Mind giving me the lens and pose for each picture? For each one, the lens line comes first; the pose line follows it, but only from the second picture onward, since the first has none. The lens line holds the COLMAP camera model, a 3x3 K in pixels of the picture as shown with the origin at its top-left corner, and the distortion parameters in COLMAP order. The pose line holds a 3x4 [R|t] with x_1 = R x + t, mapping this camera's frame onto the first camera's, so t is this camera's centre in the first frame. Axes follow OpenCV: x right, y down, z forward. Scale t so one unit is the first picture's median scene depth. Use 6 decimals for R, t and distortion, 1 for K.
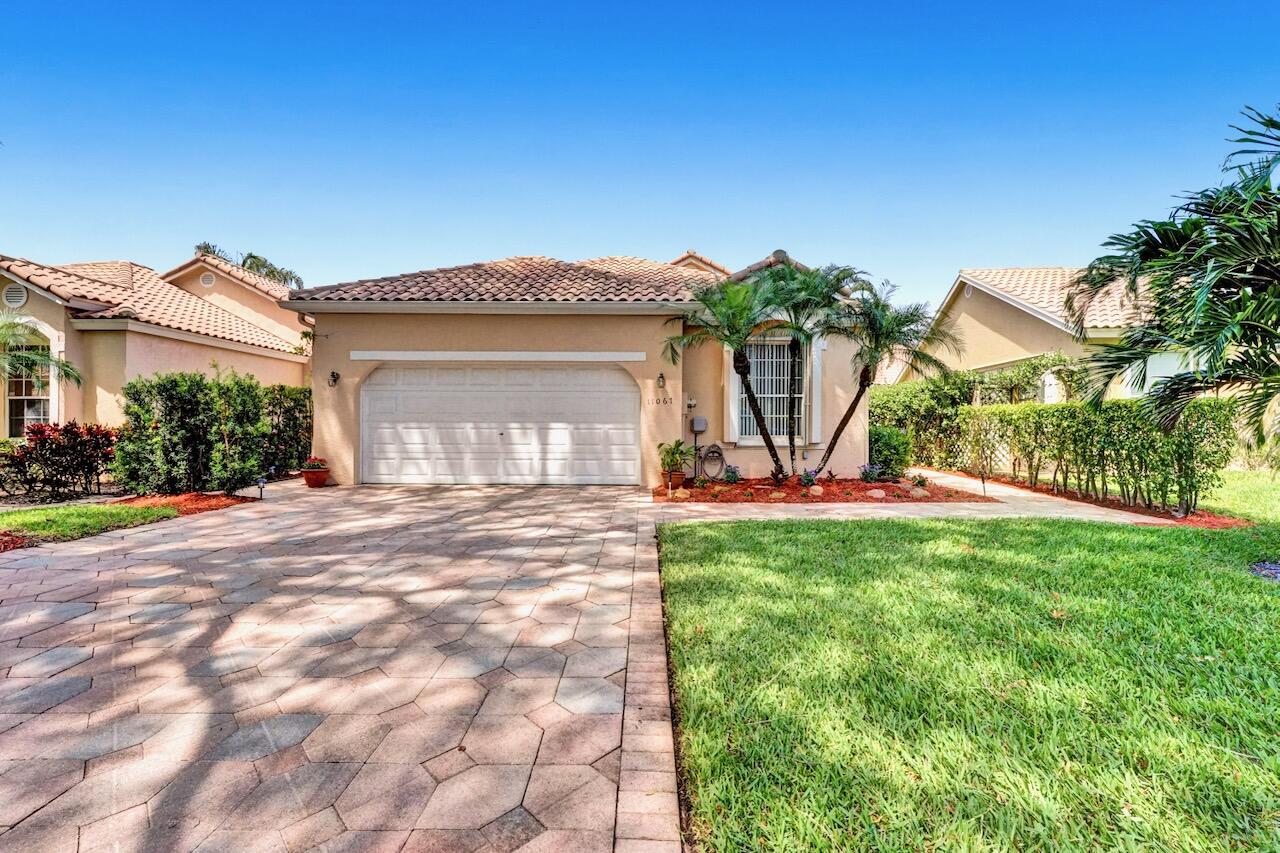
lens RADIAL K [[535.7, 0, 640.0], [0, 535.7, 426.5], [0, 0, 1]] dist [-0.000445, 0.000101]
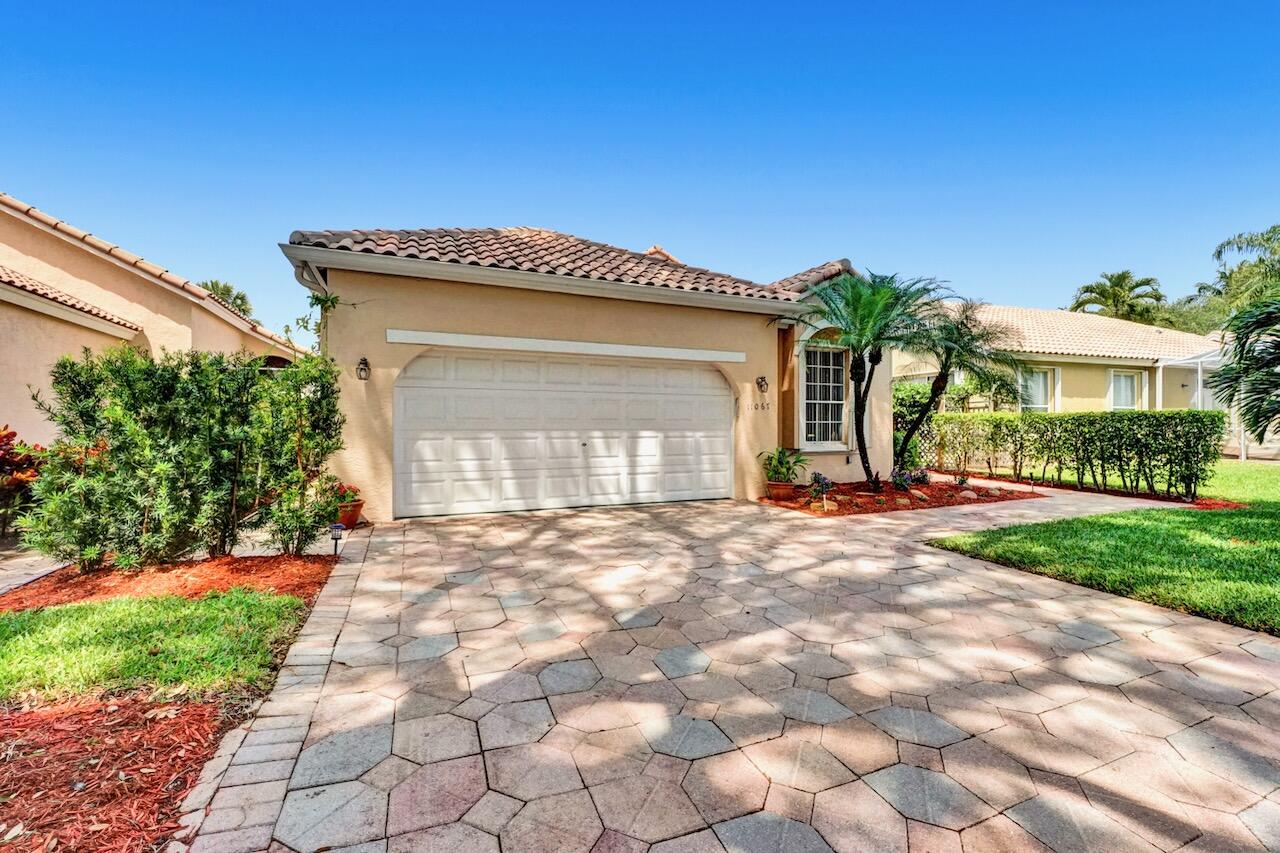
lens RADIAL K [[536.4, 0, 643.4], [0, 536.4, 433.1], [0, 0, 1]] dist [-0.009218, 0.000140]
pose [[0.915937, -0.007664, 0.401250, -0.513081], [0.003114, 0.999923, 0.011992, -0.013187], [-0.401311, -0.009735, 0.915890, 0.227572]]
